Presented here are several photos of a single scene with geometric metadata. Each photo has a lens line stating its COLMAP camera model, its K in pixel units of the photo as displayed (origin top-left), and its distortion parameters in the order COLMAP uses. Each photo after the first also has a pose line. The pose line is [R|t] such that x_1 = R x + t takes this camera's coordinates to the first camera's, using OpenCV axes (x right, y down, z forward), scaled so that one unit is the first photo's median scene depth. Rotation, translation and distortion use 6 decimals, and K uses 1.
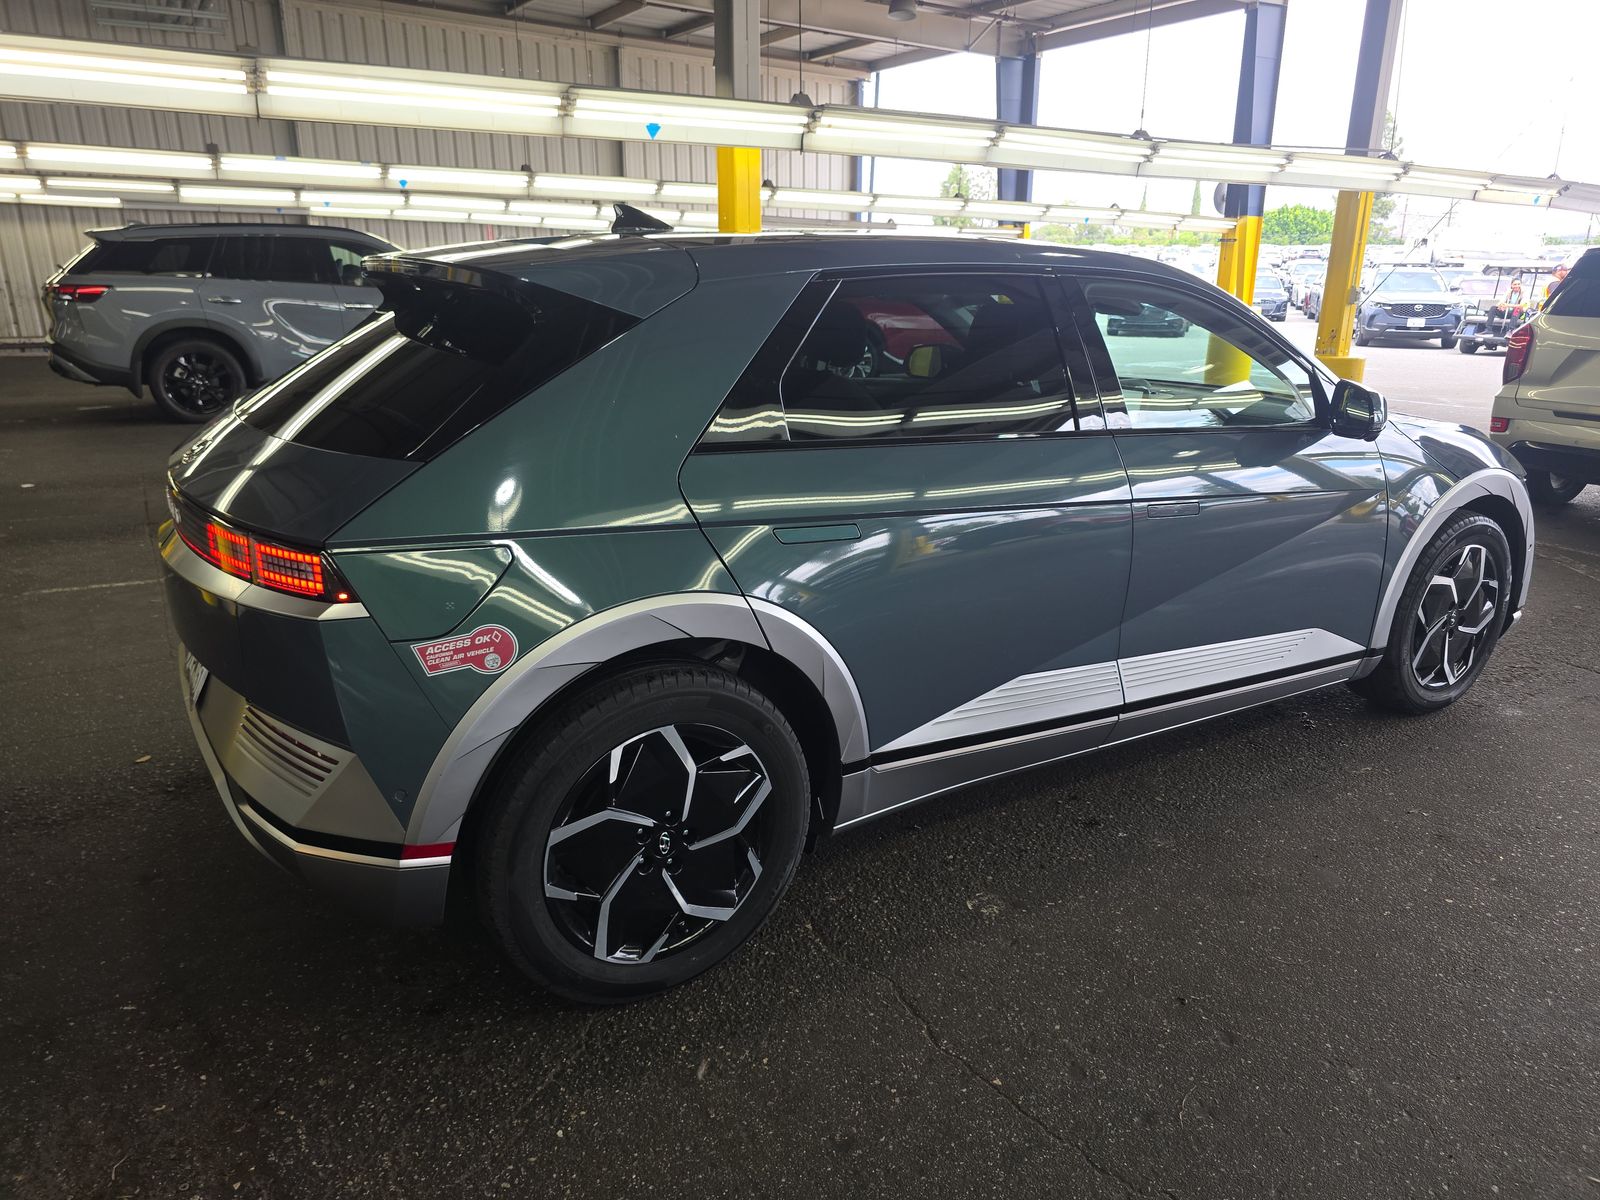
lens RADIAL K [[1067.8, 0, 795.8], [0, 1067.8, 595.1], [0, 0, 1]] dist [0.002967, 0.000211]
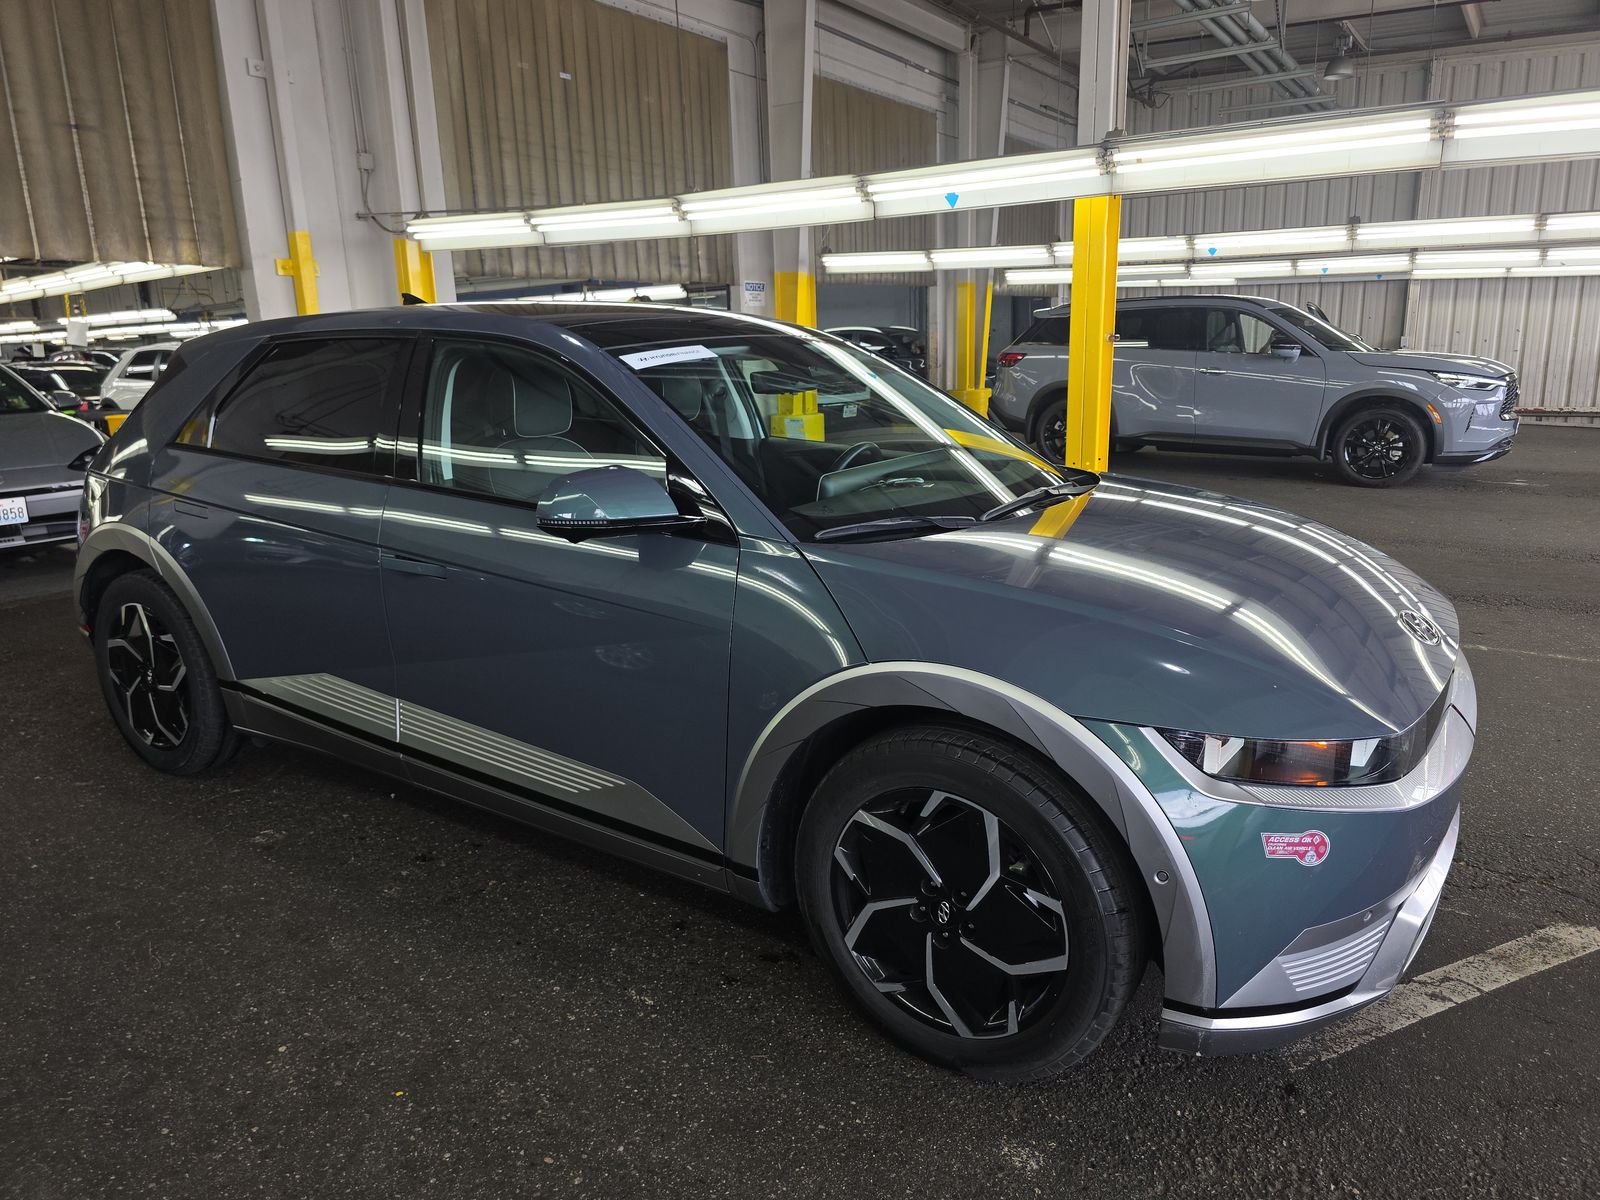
lens RADIAL K [[1068.9, 0, 800.0], [0, 1068.9, 600.0], [0, 0, 1]] dist [0.019903, 0.000068]
pose [[0.437340, 0.198739, -0.877061, 0.453784], [-0.248074, 0.964095, 0.094760, -0.076028], [0.864403, 0.176133, 0.470940, 0.271941]]
